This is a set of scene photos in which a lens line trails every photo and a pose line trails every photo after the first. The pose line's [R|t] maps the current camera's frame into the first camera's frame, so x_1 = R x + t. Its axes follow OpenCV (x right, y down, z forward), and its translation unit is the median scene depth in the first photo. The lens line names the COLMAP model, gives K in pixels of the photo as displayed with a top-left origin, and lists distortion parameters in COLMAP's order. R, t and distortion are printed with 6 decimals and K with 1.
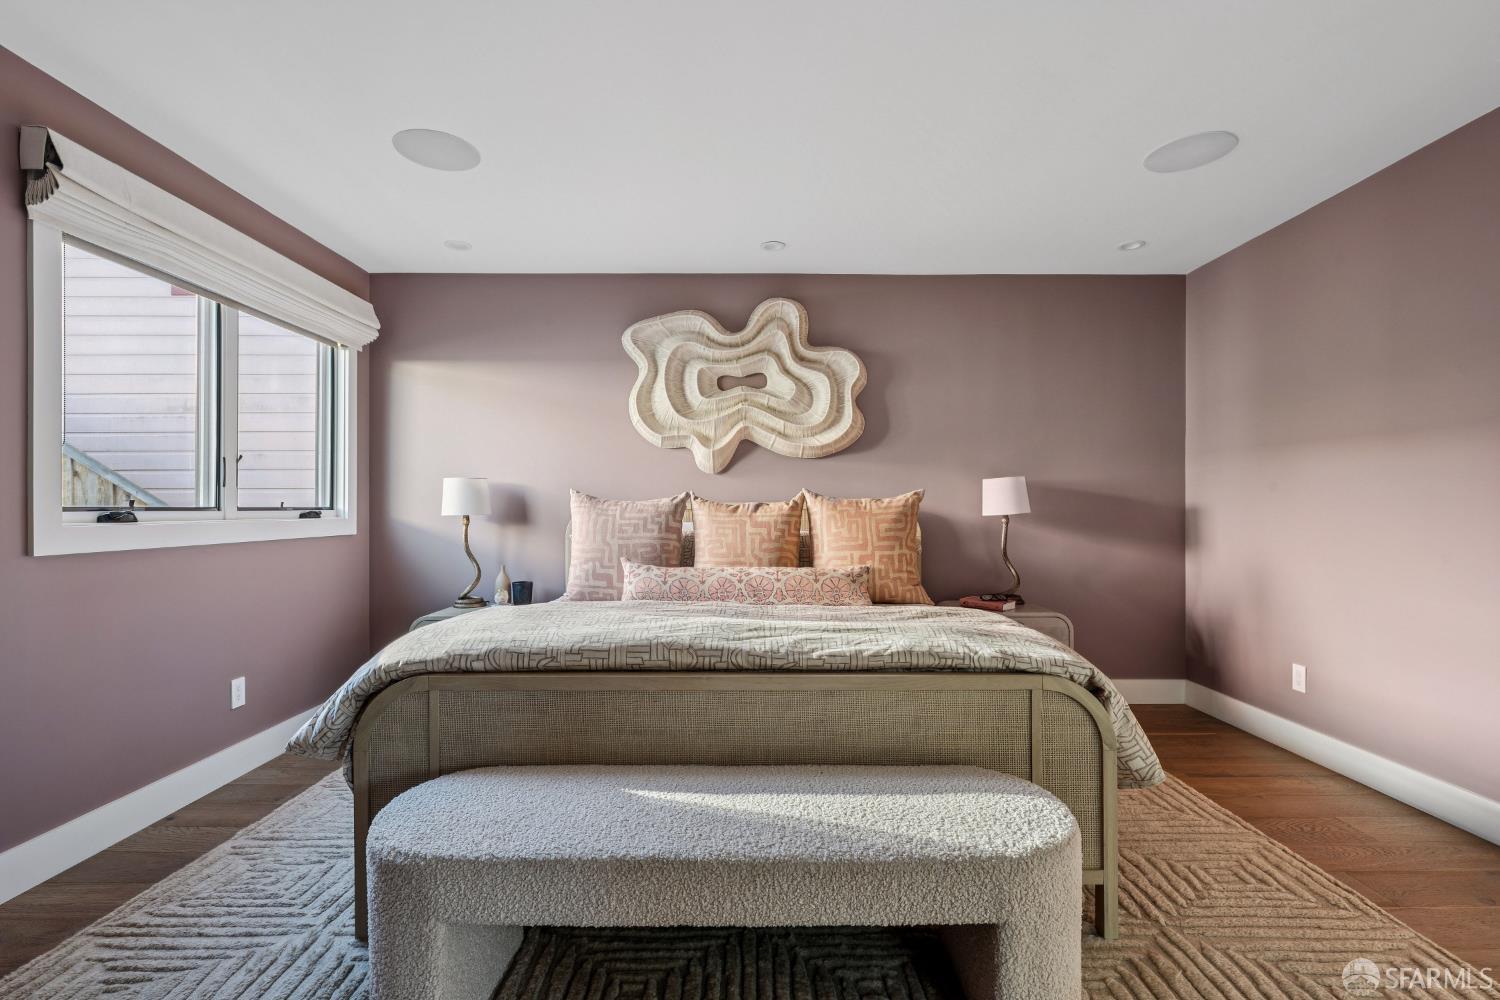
lens RADIAL K [[686.7, 0, 751.3], [0, 686.7, 505.1], [0, 0, 1]] dist [0.005780, -0.001432]
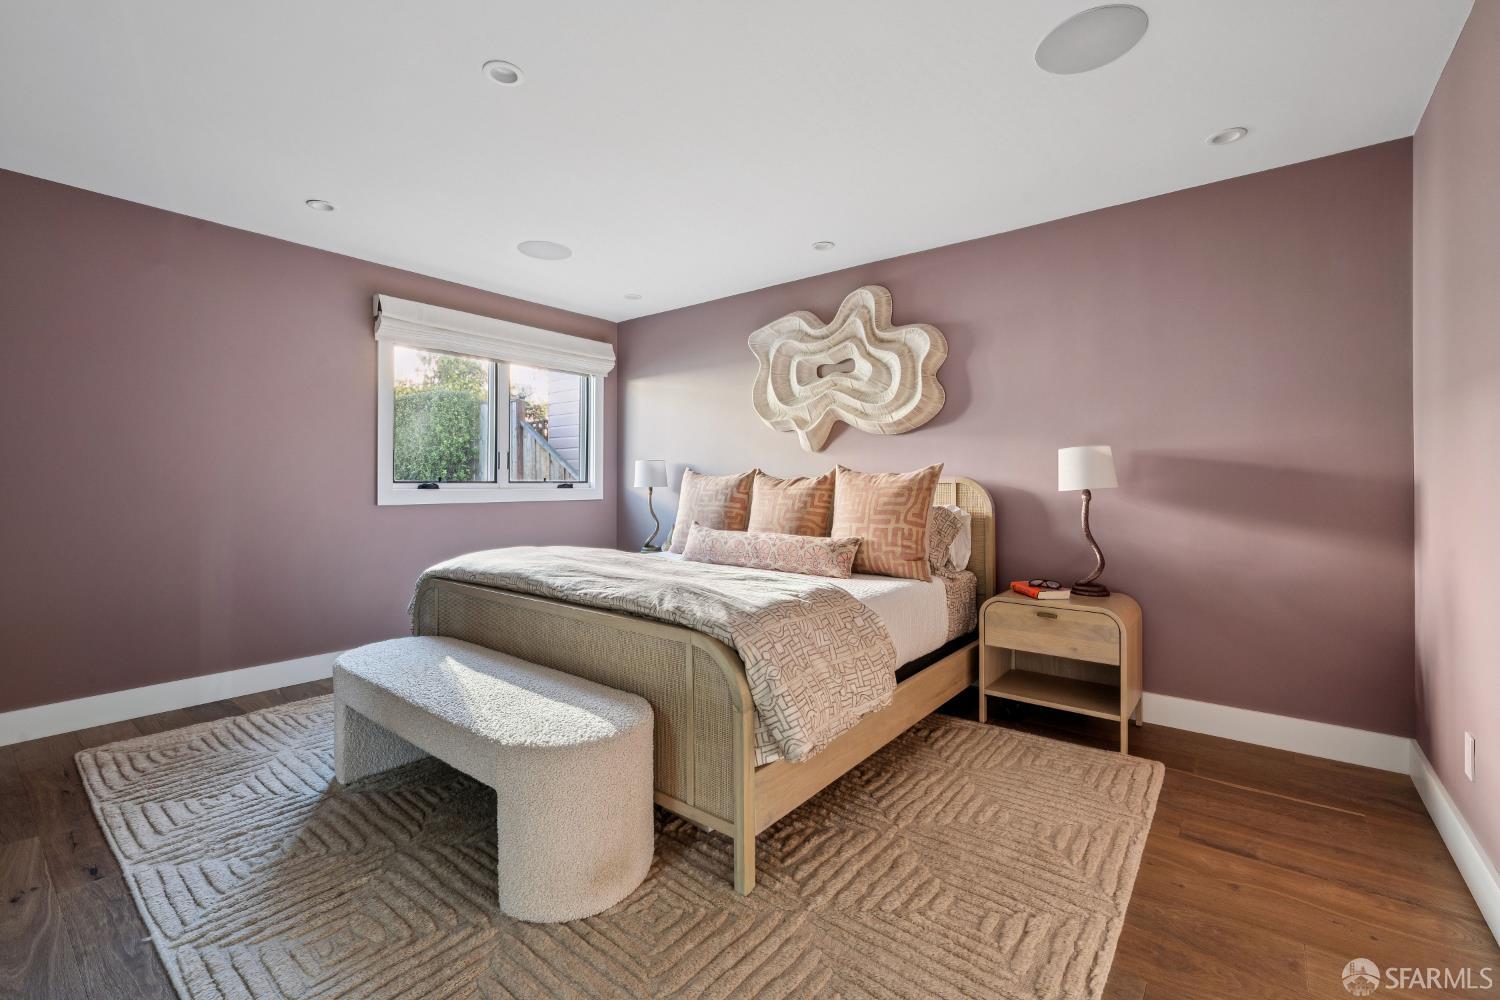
lens RADIAL K [[634.7, 0, 747.7], [0, 634.7, 474.1], [0, 0, 1]] dist [0.003163, 0.000101]
pose [[0.782500, -0.006622, -0.622615, 0.556497], [0.000996, 0.999955, -0.009384, 0.000794], [0.622649, 0.006723, 0.782472, 0.121000]]
